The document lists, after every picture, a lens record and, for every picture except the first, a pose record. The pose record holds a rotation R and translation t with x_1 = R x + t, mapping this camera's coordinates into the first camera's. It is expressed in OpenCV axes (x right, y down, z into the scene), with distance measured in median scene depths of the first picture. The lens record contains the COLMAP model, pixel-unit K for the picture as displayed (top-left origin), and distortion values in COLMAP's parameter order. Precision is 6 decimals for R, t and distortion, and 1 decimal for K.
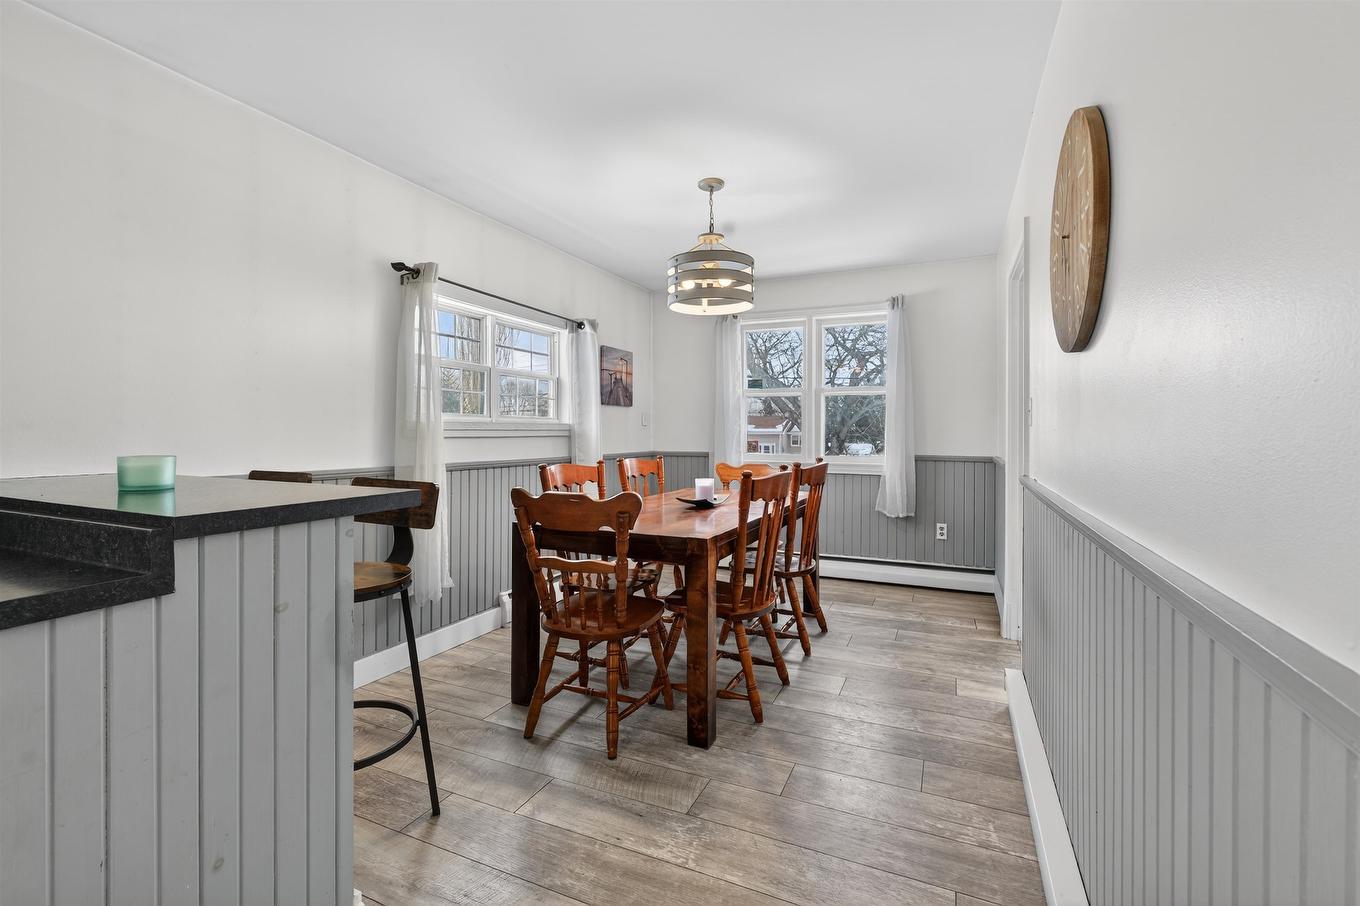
lens RADIAL K [[608.4, 0, 679.4], [0, 608.4, 433.0], [0, 0, 1]] dist [0.000626, 0.000129]
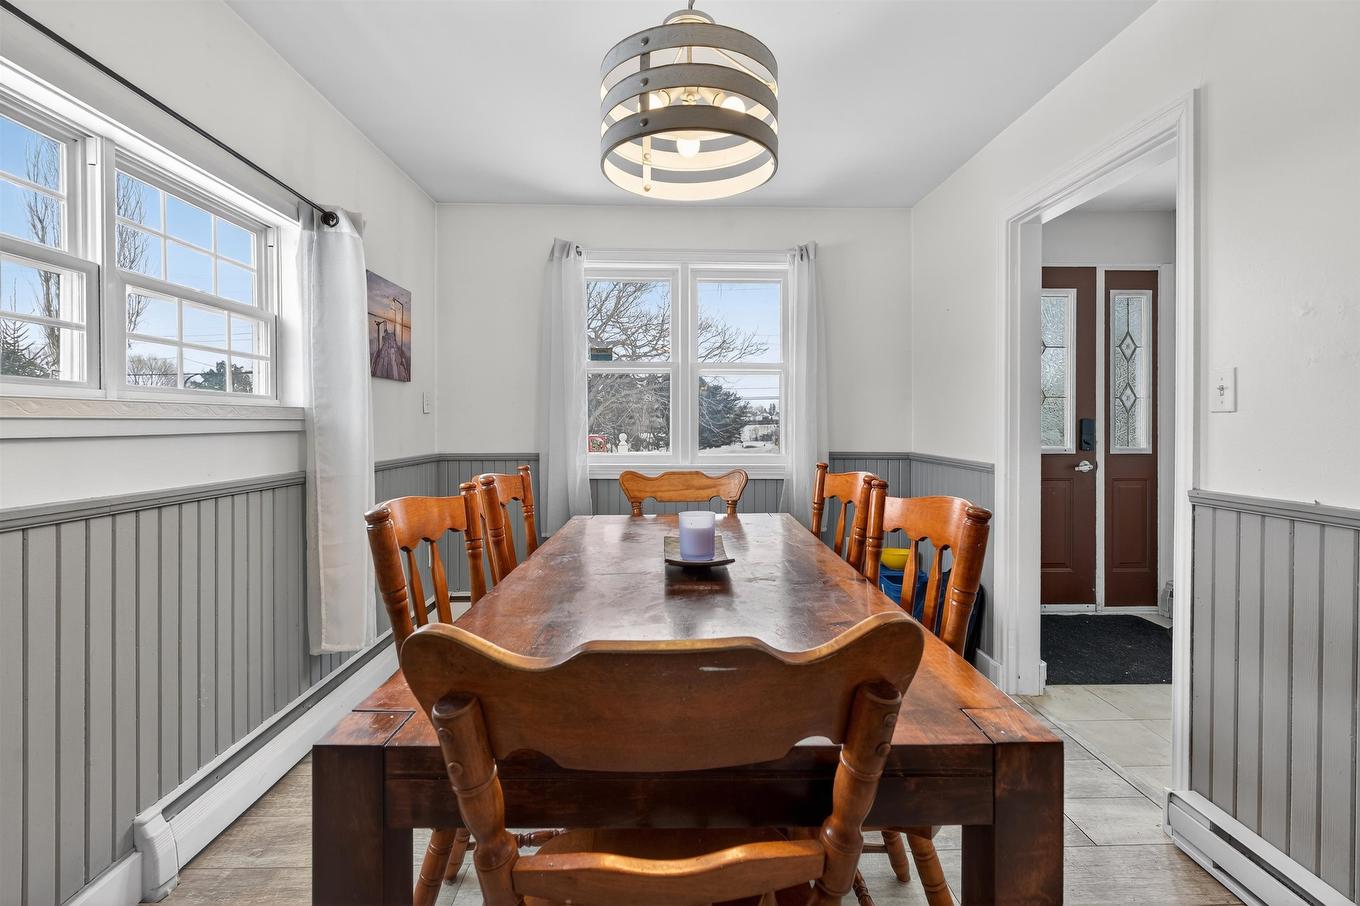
lens RADIAL K [[608.4, 0, 679.4], [0, 608.4, 433.0], [0, 0, 1]] dist [0.000626, 0.000129]
pose [[0.898753, -0.004536, 0.438431, -0.119512], [-0.001923, 0.999896, 0.014289, -0.001639], [-0.438451, -0.013685, 0.898651, 0.391271]]
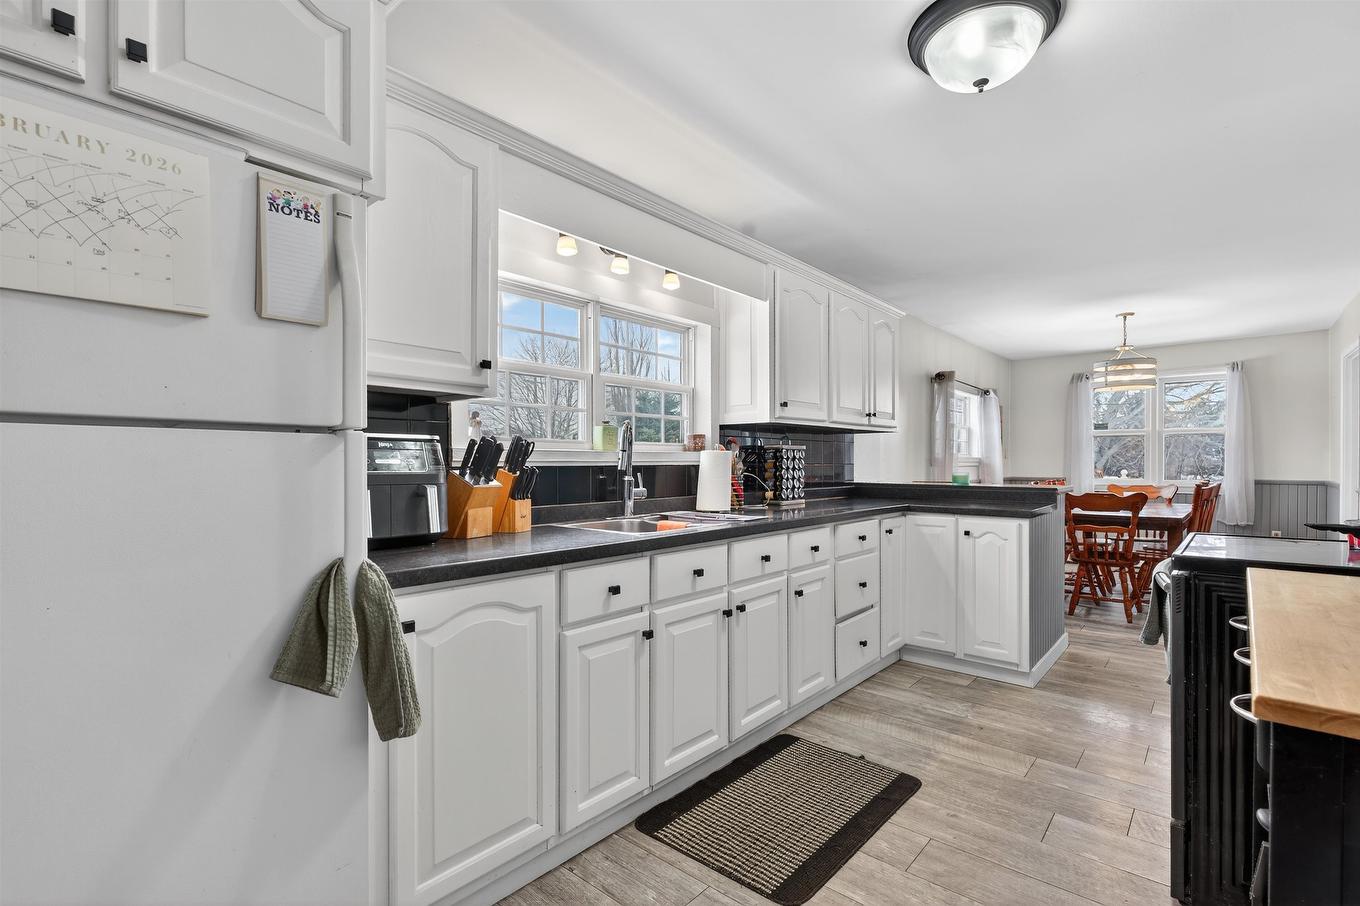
lens RADIAL K [[623.3, 0, 689.7], [0, 623.3, 461.1], [0, 0, 1]] dist [-0.001333, -0.000236]
pose [[0.960951, -0.003157, -0.276702, -0.433717], [0.006188, 0.999930, 0.010081, -0.026269], [0.276650, -0.011400, 0.960903, -0.675203]]
